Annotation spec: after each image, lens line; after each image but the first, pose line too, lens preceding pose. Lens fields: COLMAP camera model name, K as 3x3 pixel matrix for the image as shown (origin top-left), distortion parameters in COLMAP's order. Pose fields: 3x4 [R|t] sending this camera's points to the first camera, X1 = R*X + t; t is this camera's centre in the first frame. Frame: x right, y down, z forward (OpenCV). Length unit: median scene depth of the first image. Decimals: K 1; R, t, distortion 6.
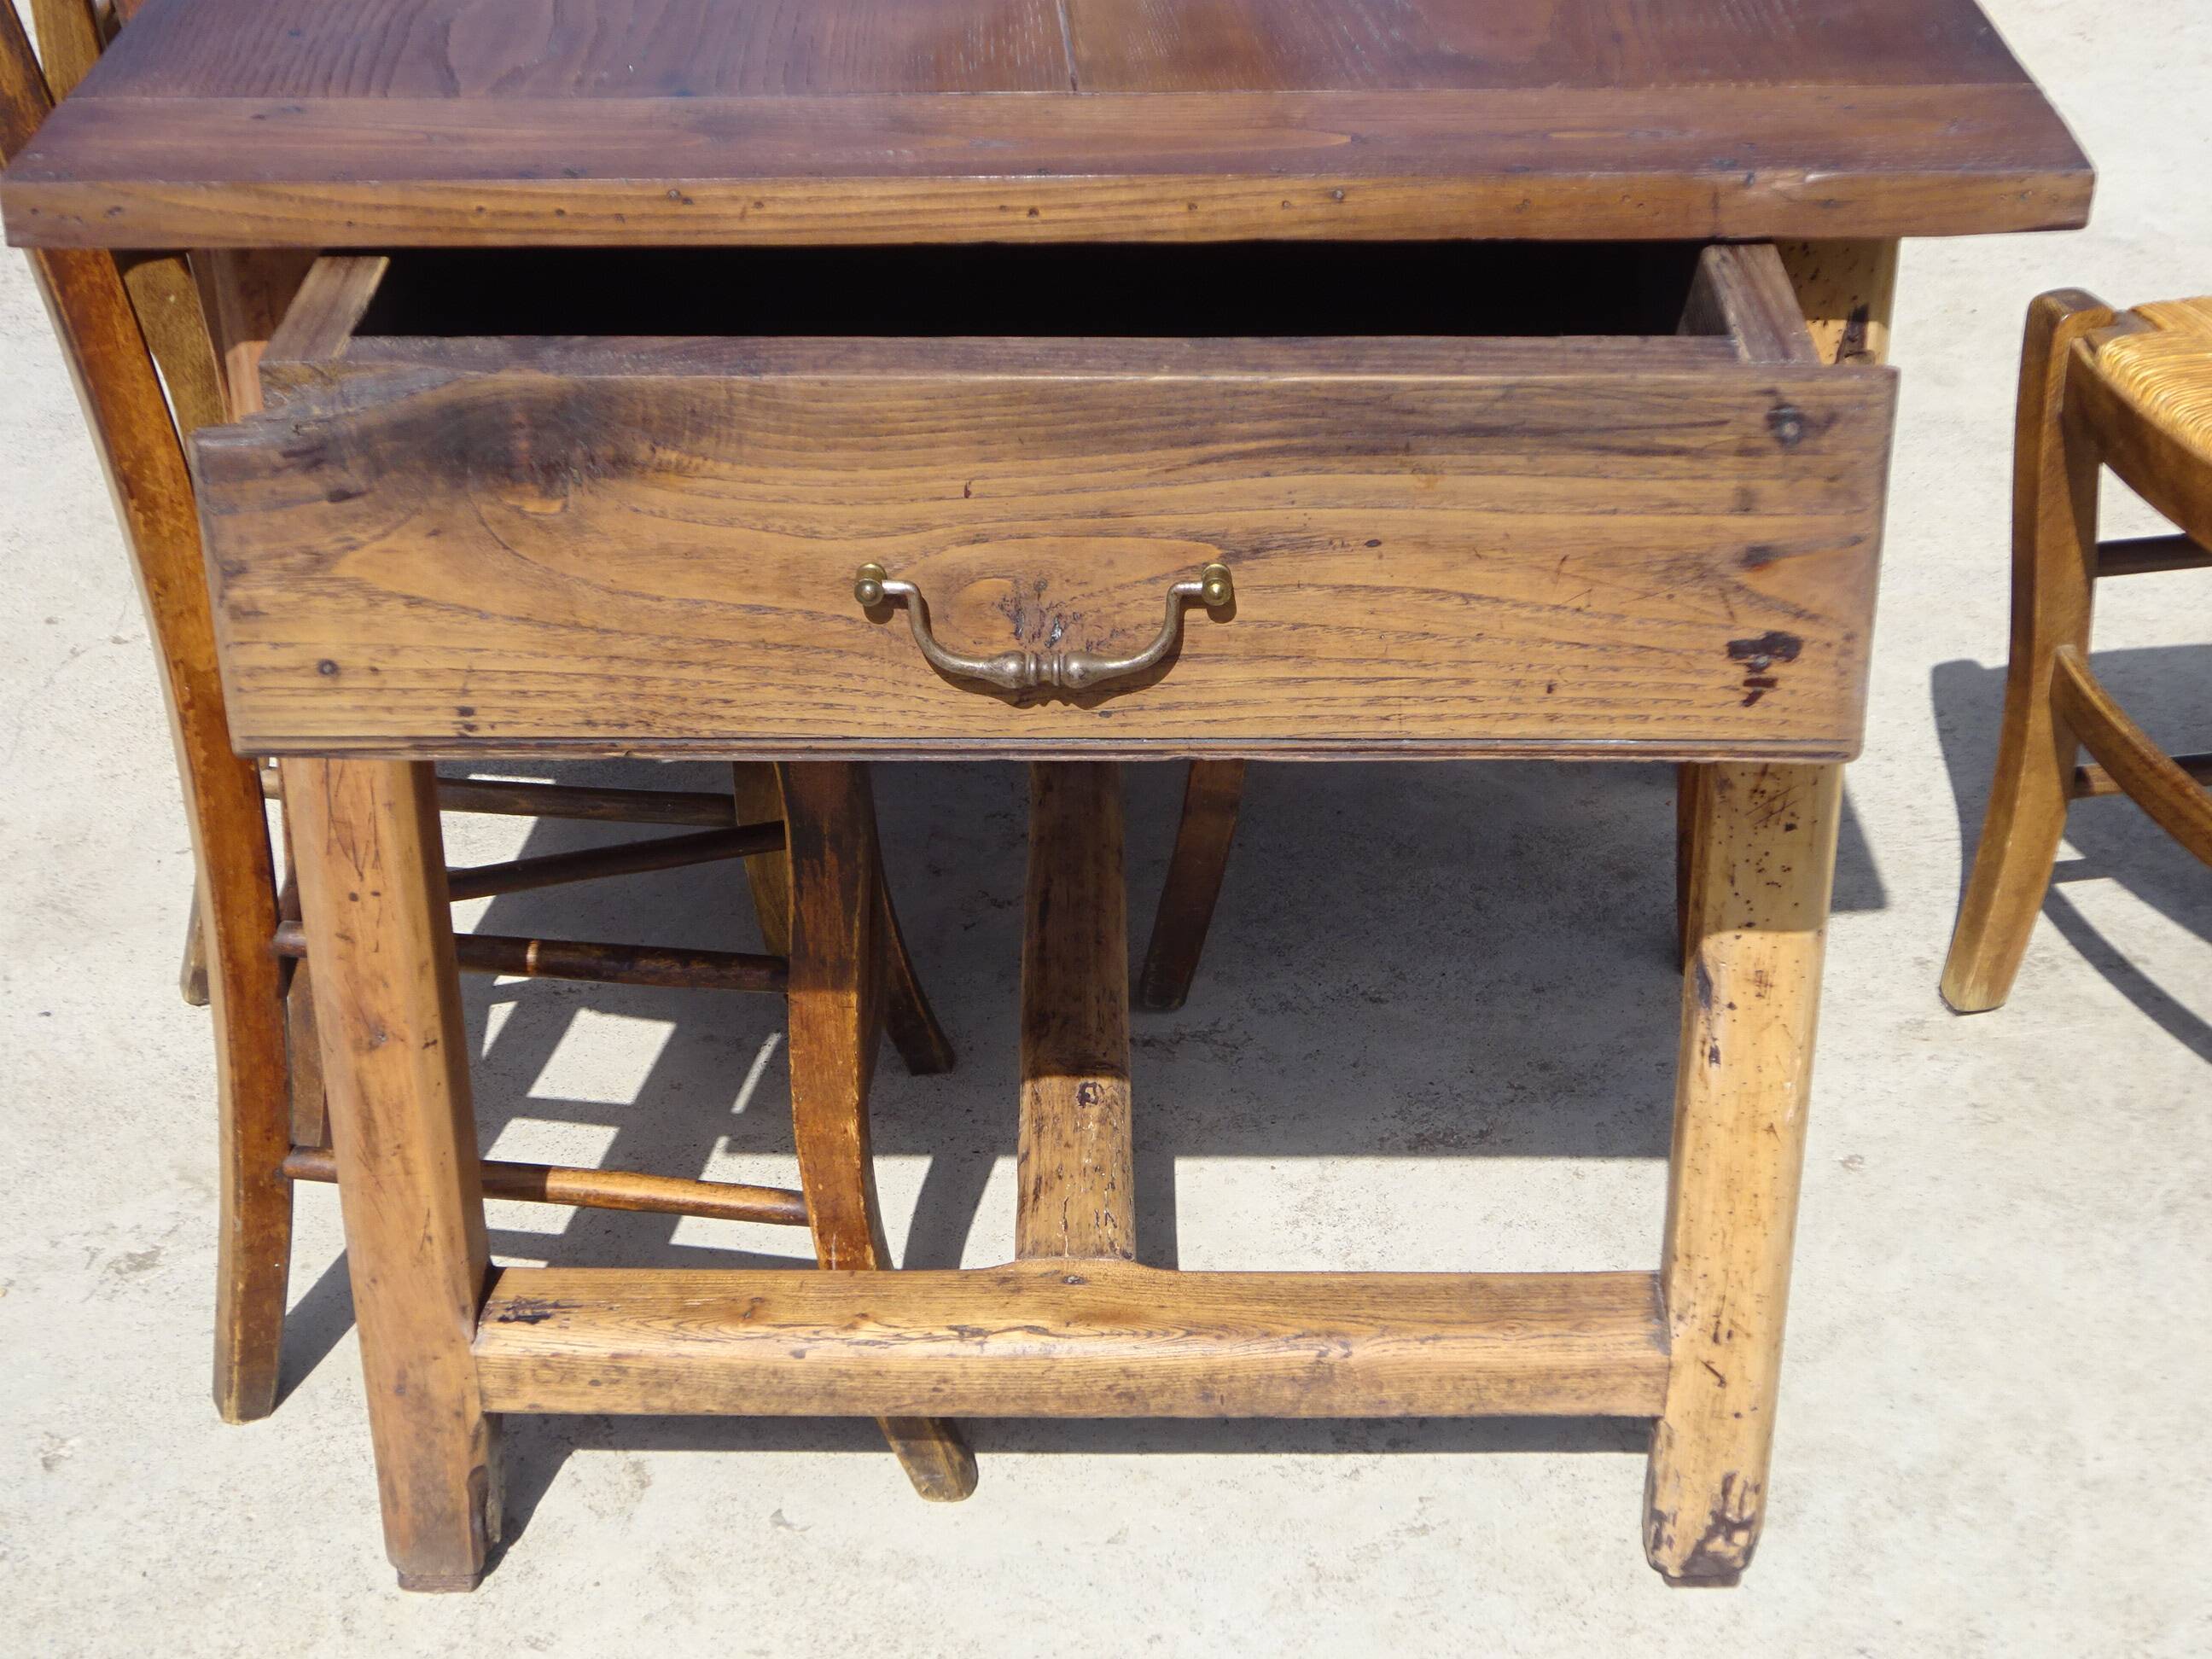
lens RADIAL K [[3612.0, 0, 1112.0], [0, 3612.0, 822.6], [0, 0, 1]] dist [0.007436, 0.000000]
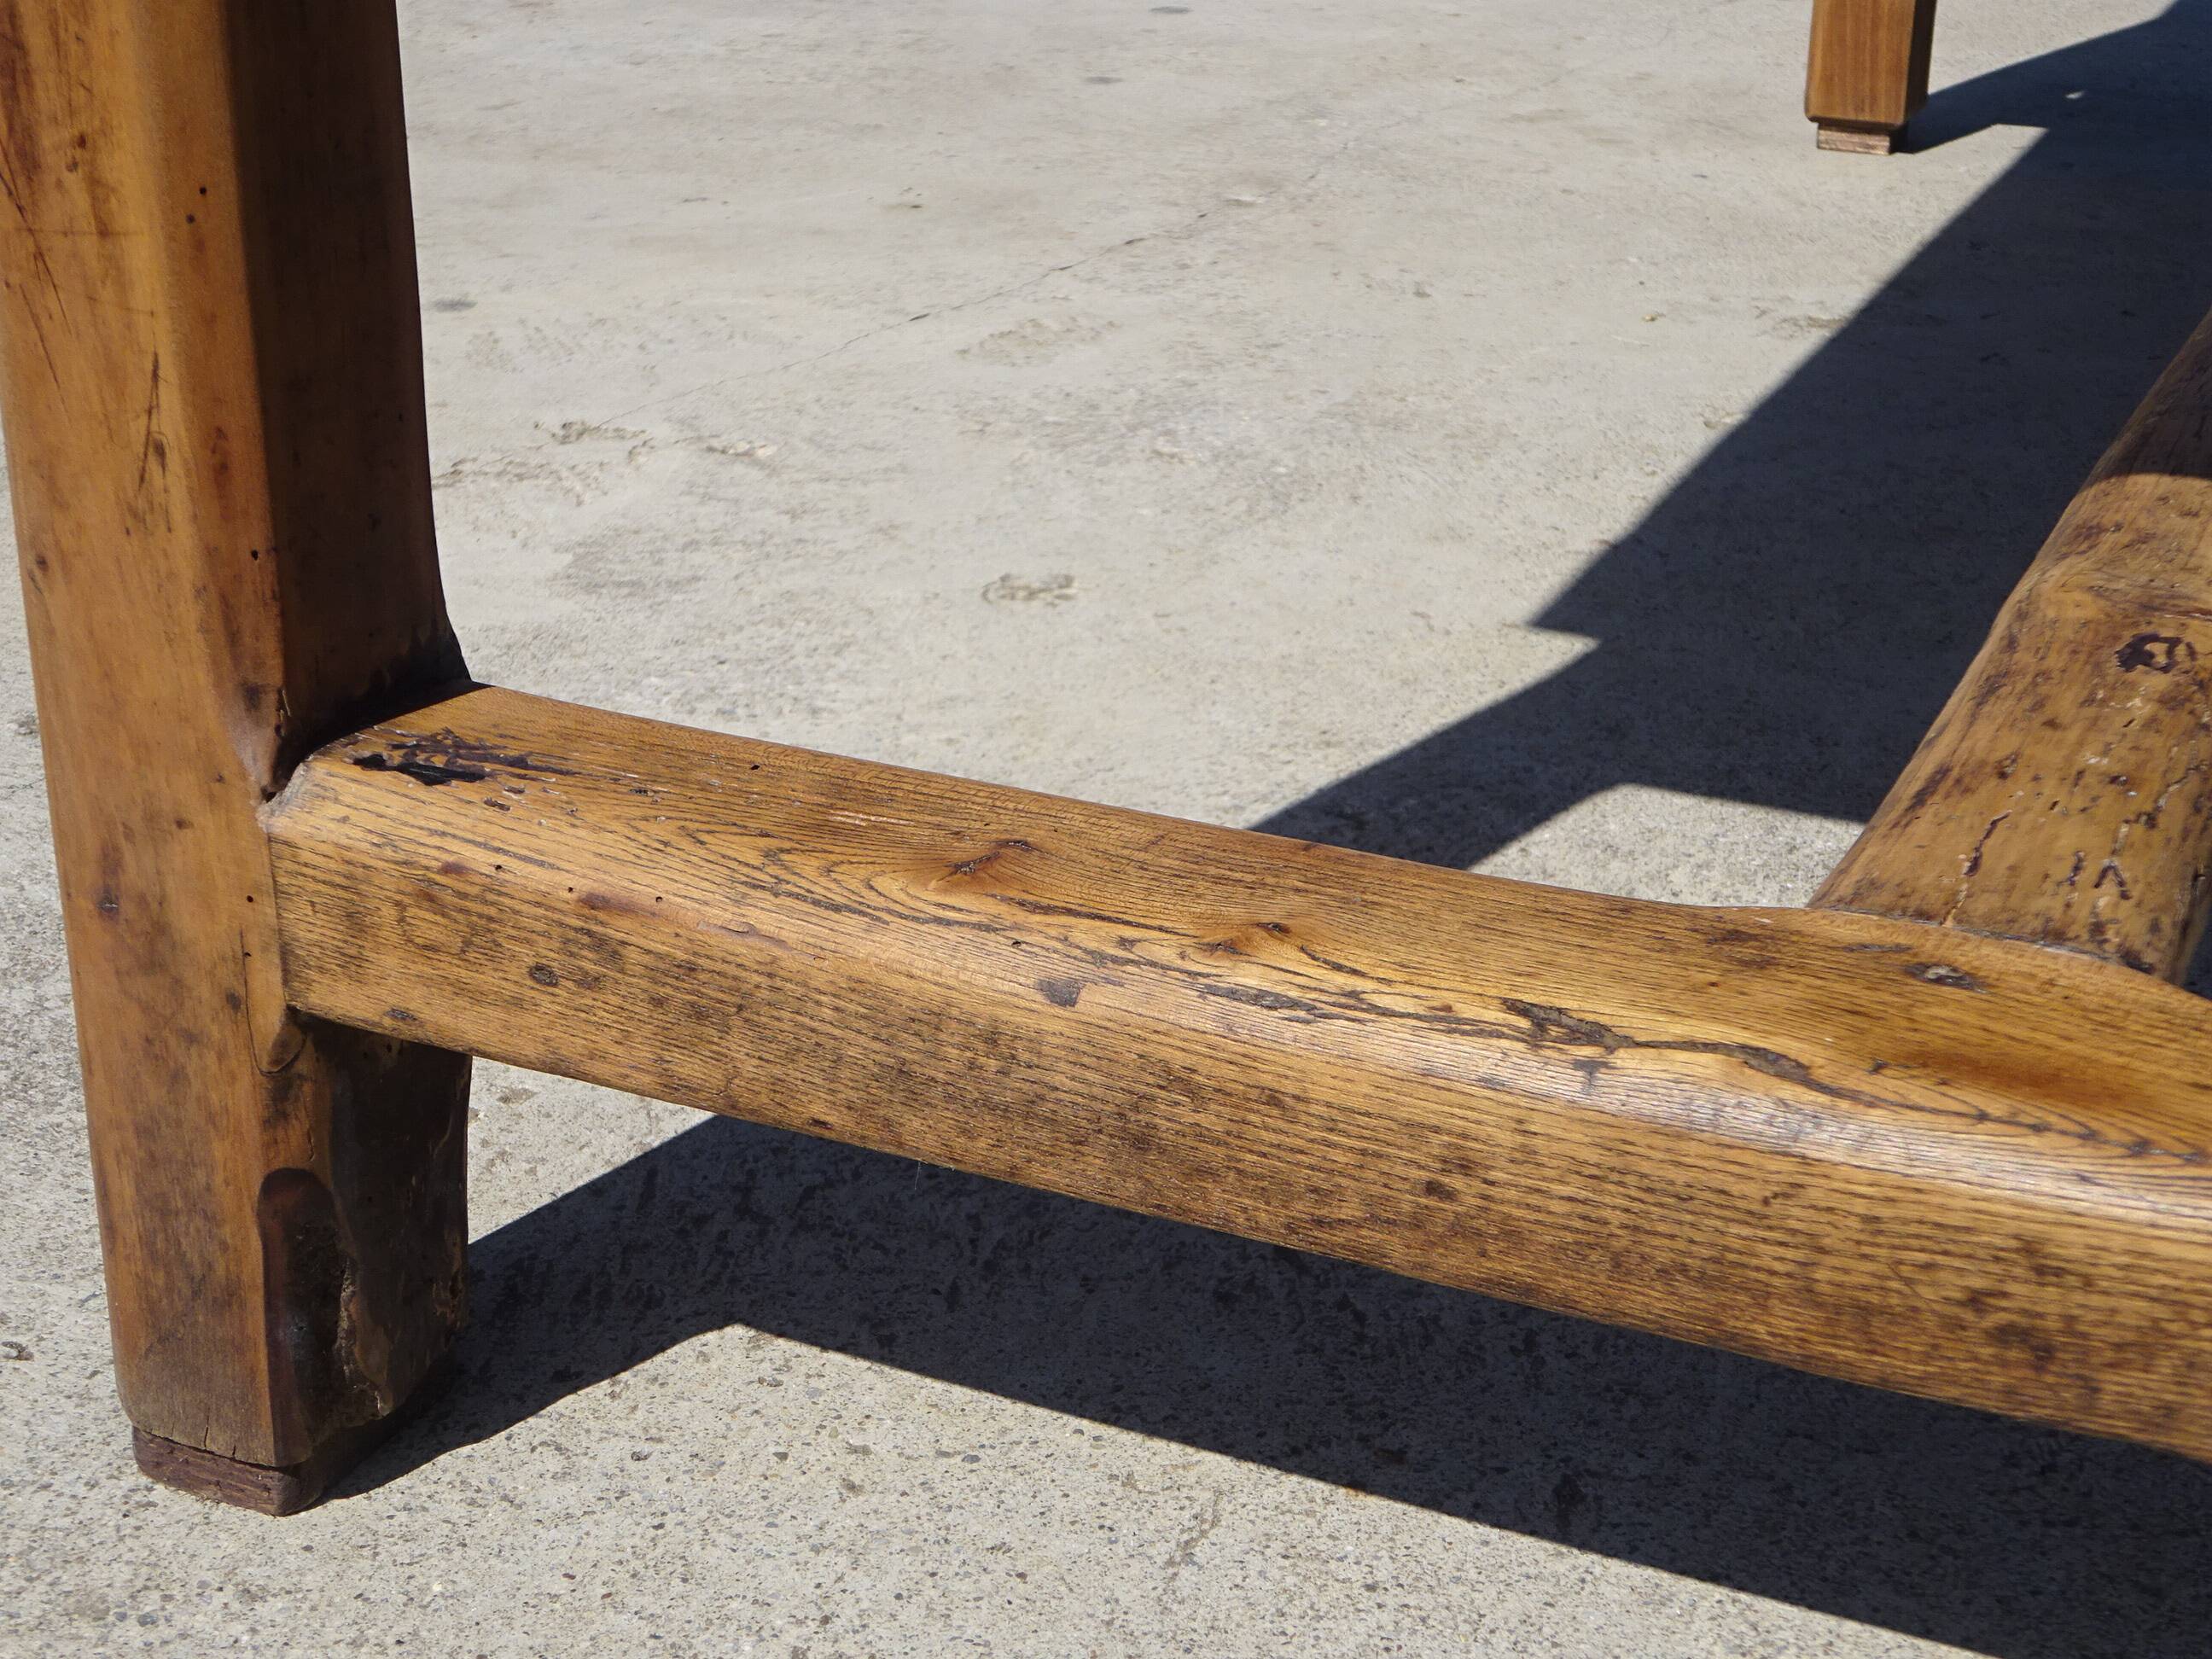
lens RADIAL K [[3612.0, 0, 1064.9], [0, 3612.0, 812.1], [0, 0, 1]] dist [0.007436, 0.000000]
pose [[0.911723, 0.169613, -0.374156, 0.036651], [-0.207999, 0.976007, -0.064397, 0.152190], [0.354256, 0.136536, 0.925127, 0.685712]]
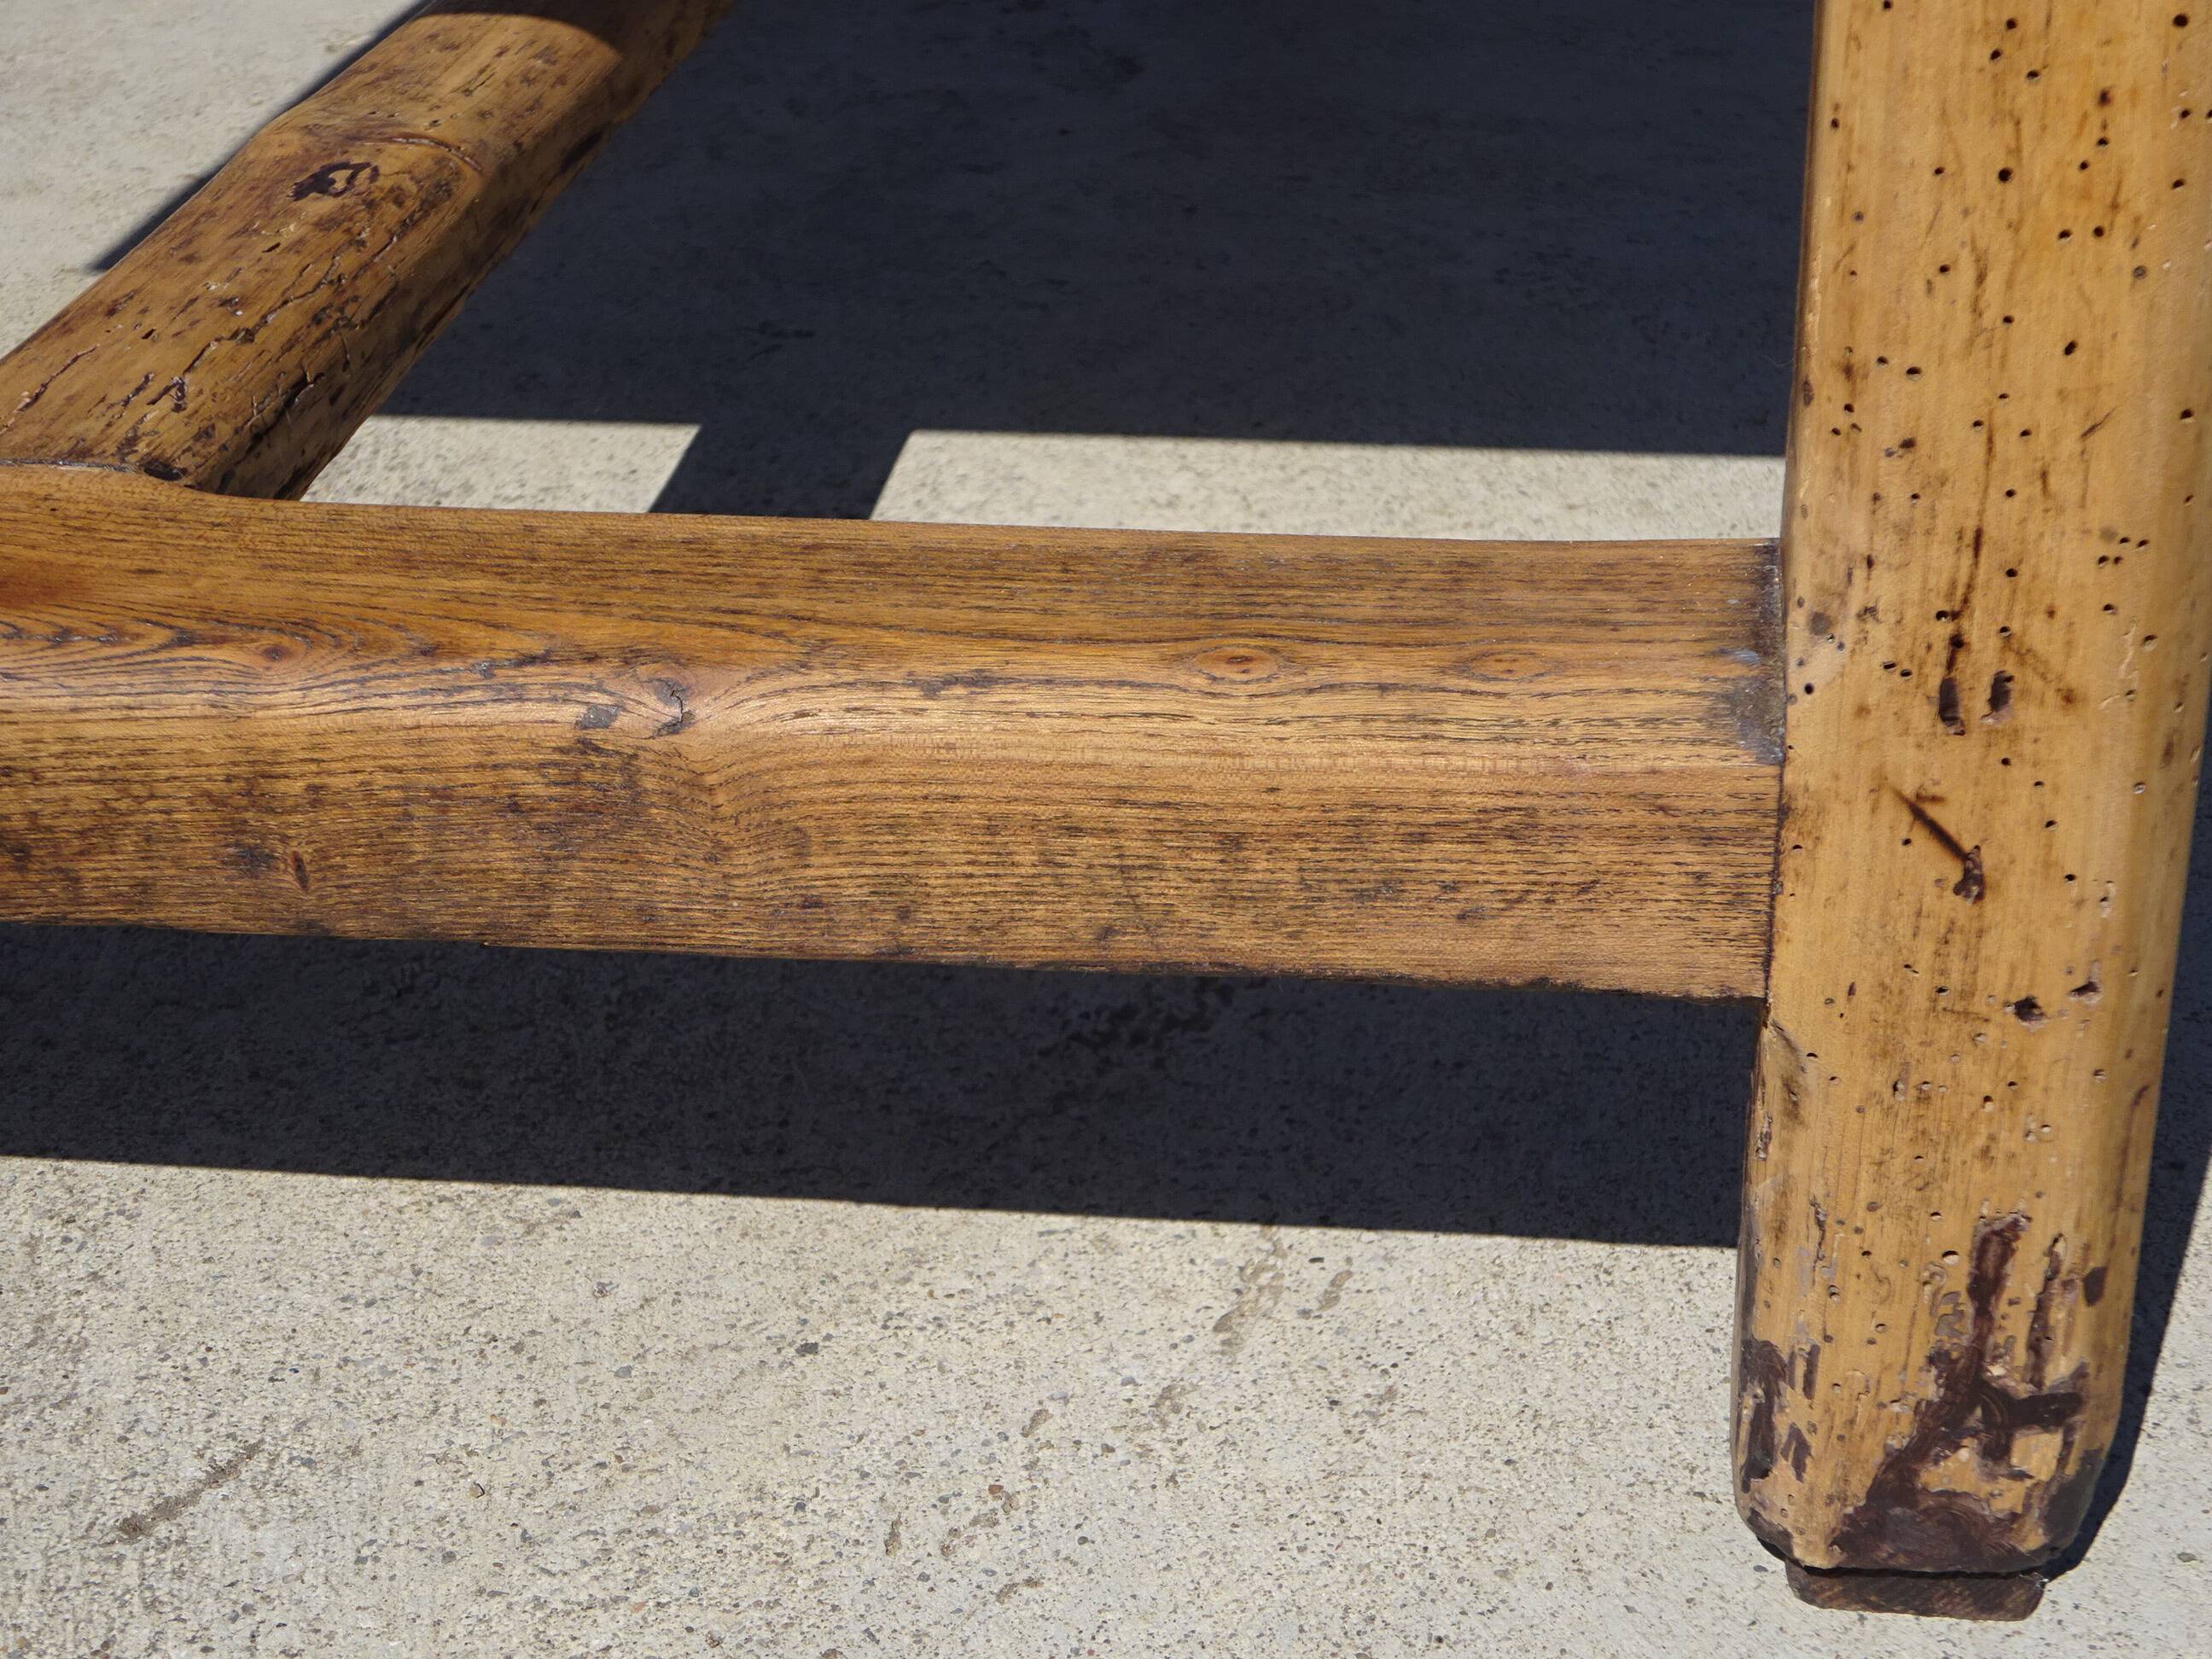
lens RADIAL K [[3612.0, 0, 1102.4], [0, 3612.0, 819.7], [0, 0, 1]] dist [0.007436, 0.000000]
pose [[0.988976, 0.042508, -0.141844, 0.141302], [-0.044355, 0.998967, -0.009883, 0.155987], [0.141277, 0.016066, 0.989840, 0.709343]]
